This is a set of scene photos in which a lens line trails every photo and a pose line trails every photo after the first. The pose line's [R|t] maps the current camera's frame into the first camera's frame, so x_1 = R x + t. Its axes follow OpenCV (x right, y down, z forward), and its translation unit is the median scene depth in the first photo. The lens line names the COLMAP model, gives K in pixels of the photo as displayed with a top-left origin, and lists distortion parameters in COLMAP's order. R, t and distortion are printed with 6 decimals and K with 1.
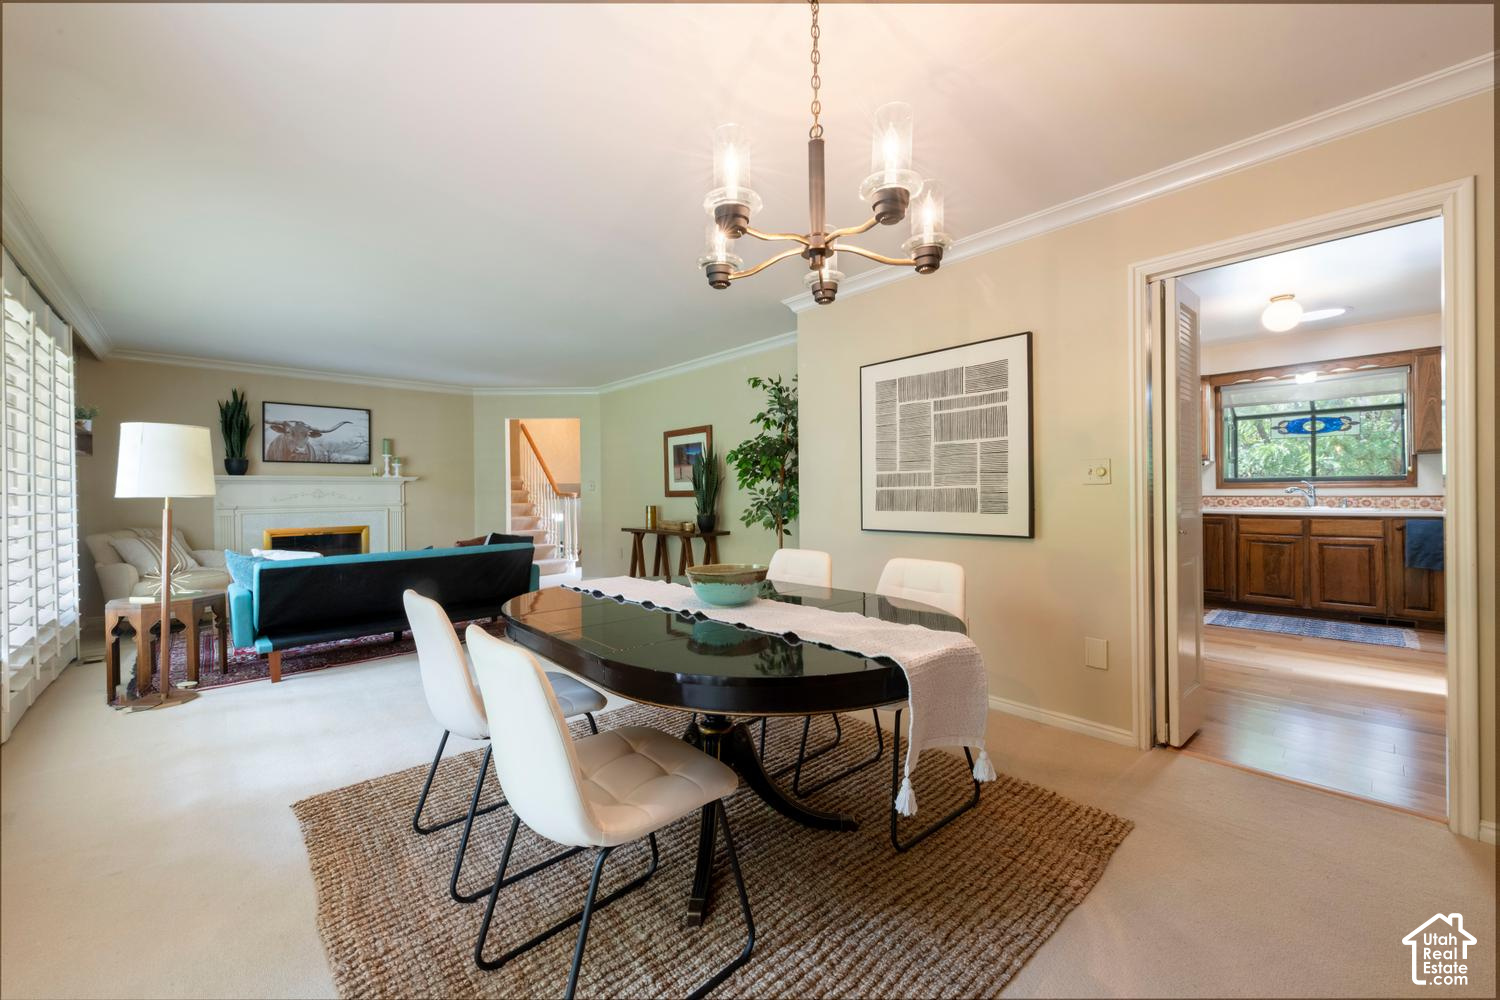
lens RADIAL K [[583.4, 0, 749.6], [0, 583.4, 490.2], [0, 0, 1]] dist [0.002126, -0.000401]
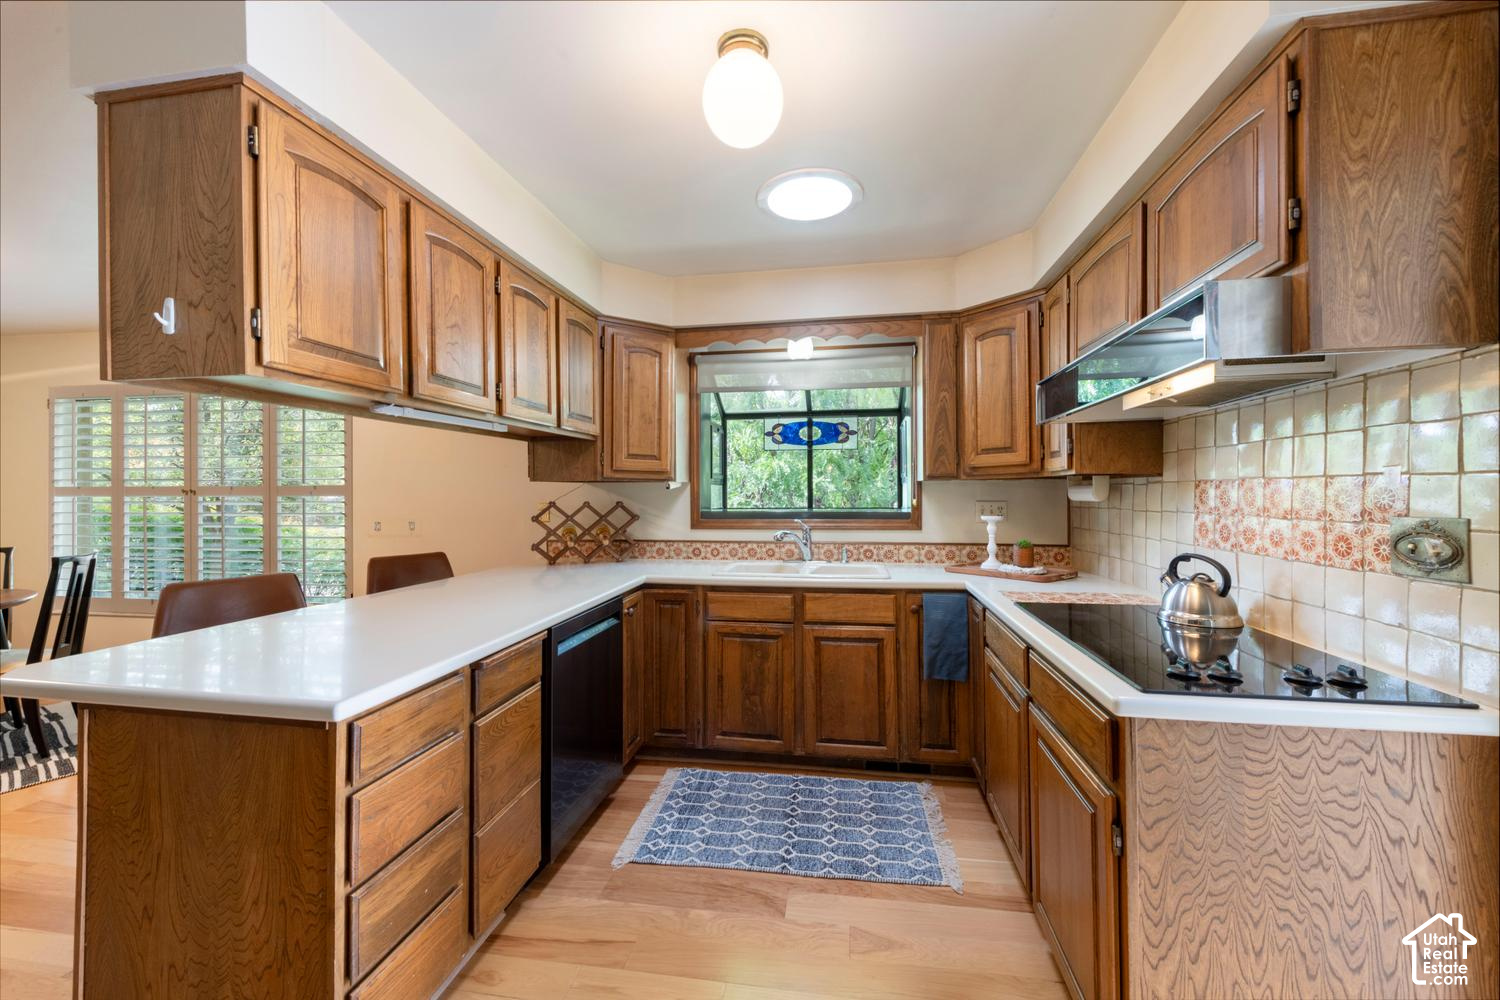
lens RADIAL K [[583.4, 0, 754.2], [0, 583.4, 493.2], [0, 0, 1]] dist [0.002126, -0.000401]
pose [[0.785704, 0.006367, 0.618569, 0.543653], [-0.004330, 0.999979, -0.004793, -0.040579], [-0.618587, 0.001087, 0.785716, 0.557277]]
